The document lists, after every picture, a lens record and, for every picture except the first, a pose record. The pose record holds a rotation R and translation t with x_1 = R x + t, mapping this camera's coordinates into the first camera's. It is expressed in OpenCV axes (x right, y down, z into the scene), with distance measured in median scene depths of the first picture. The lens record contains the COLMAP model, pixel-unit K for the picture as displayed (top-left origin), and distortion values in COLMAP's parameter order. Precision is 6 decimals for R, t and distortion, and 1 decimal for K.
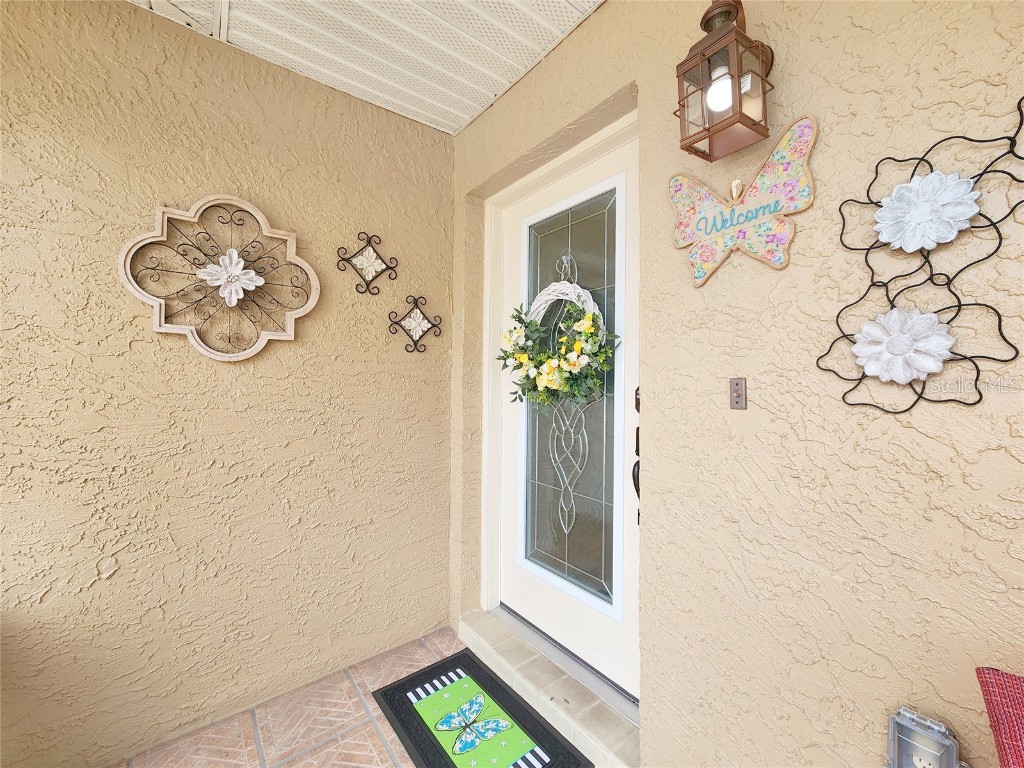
lens RADIAL K [[414.8, 0, 512.0], [0, 414.8, 384.0], [0, 0, 1]] dist [-0.000837, -0.000258]
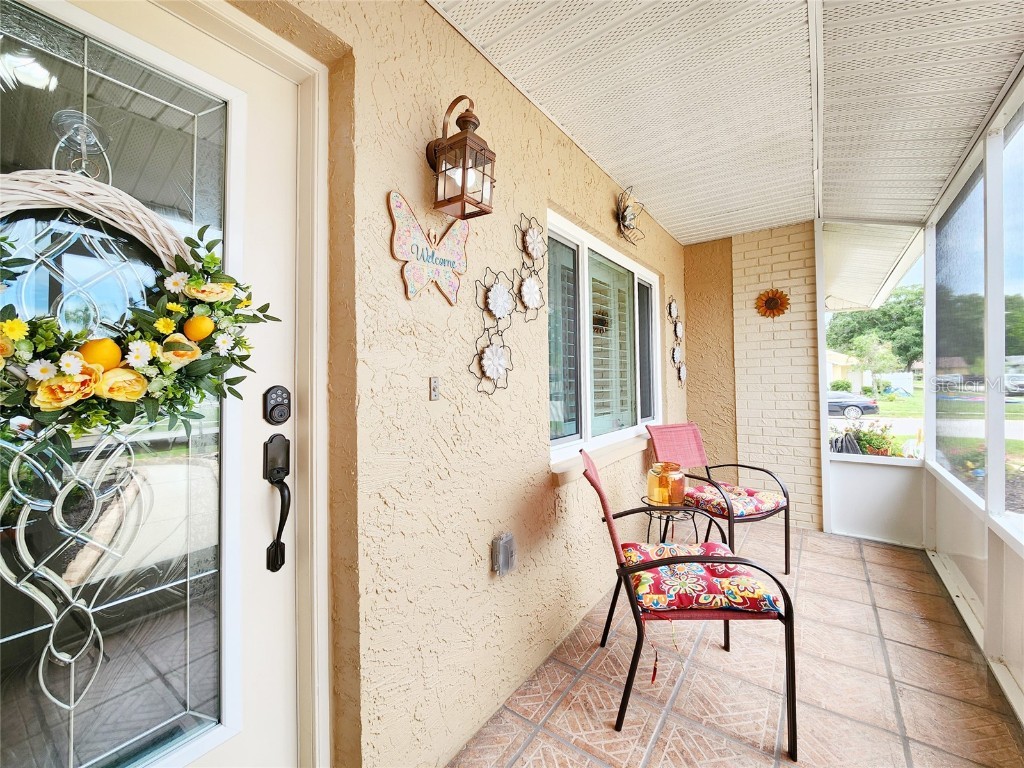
lens RADIAL K [[414.8, 0, 512.0], [0, 414.8, 384.0], [0, 0, 1]] dist [-0.000837, -0.000258]
pose [[-0.275205, -0.008391, 0.961349, -0.813399], [0.023084, 0.999616, 0.015333, -0.008053], [-0.961108, 0.026412, -0.274905, 1.132768]]
